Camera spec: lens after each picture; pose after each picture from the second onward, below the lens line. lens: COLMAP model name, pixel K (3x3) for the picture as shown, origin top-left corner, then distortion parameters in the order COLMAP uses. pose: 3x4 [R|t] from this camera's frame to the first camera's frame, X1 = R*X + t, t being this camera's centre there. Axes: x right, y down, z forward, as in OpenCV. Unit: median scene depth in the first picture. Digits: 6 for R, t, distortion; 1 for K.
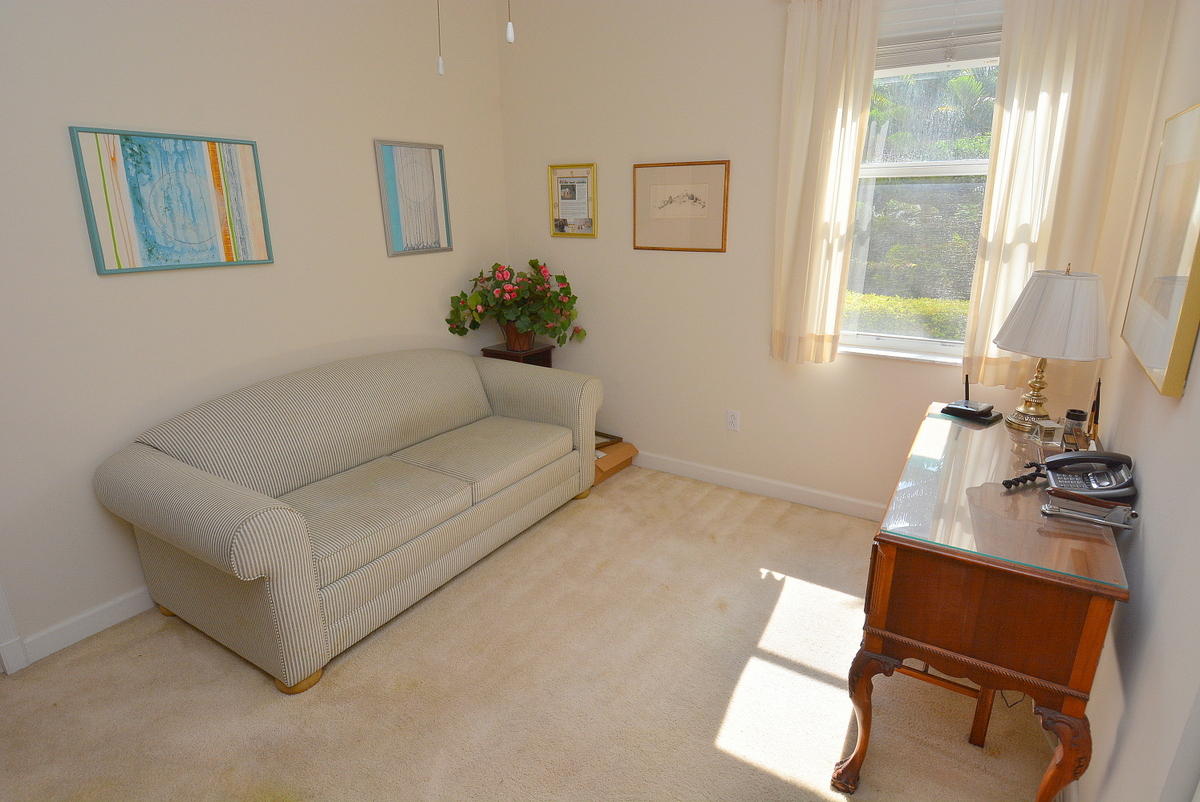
lens RADIAL K [[651.6, 0, 603.6], [0, 651.6, 406.4], [0, 0, 1]] dist [0.039552, -0.044059]
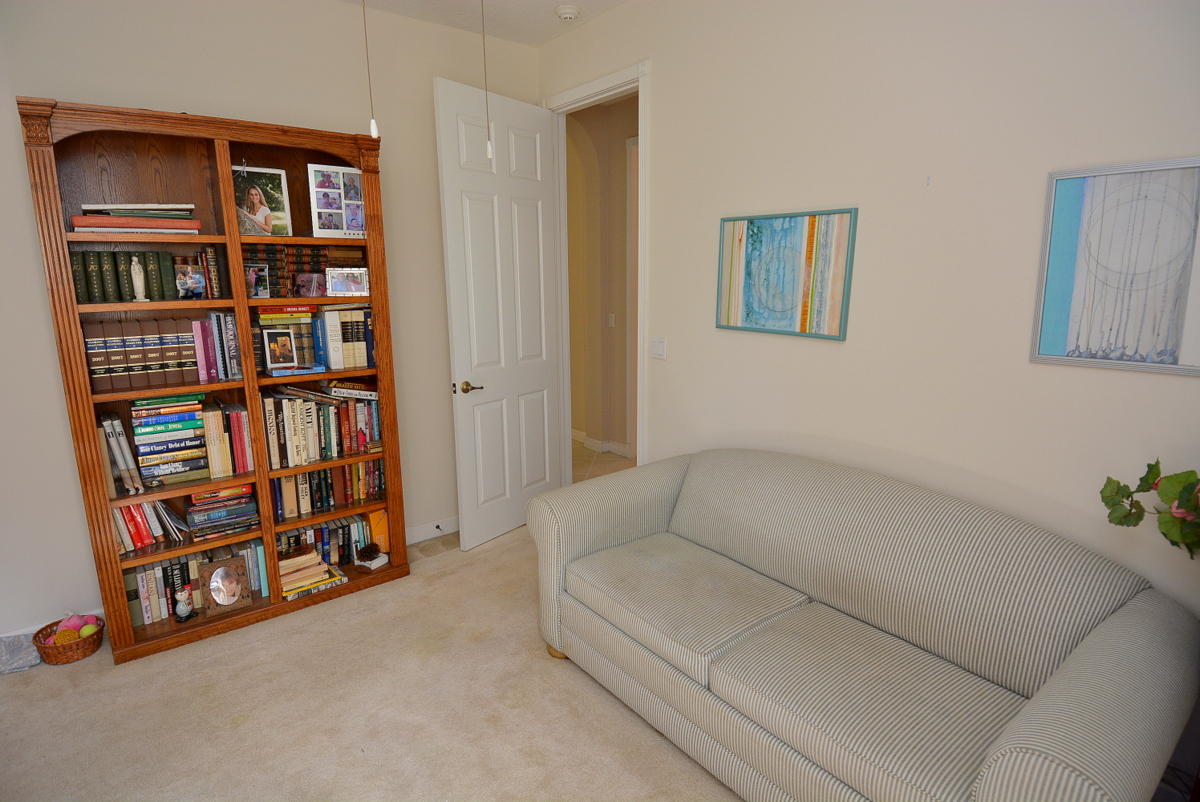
lens RADIAL K [[651.6, 0, 606.9], [0, 651.6, 391.8], [0, 0, 1]] dist [0.039552, -0.044059]
pose [[-0.336030, 0.189997, -0.922489, 0.485923], [-0.259140, 0.922989, 0.284496, -0.361781], [0.905500, 0.334653, -0.260916, 1.078906]]
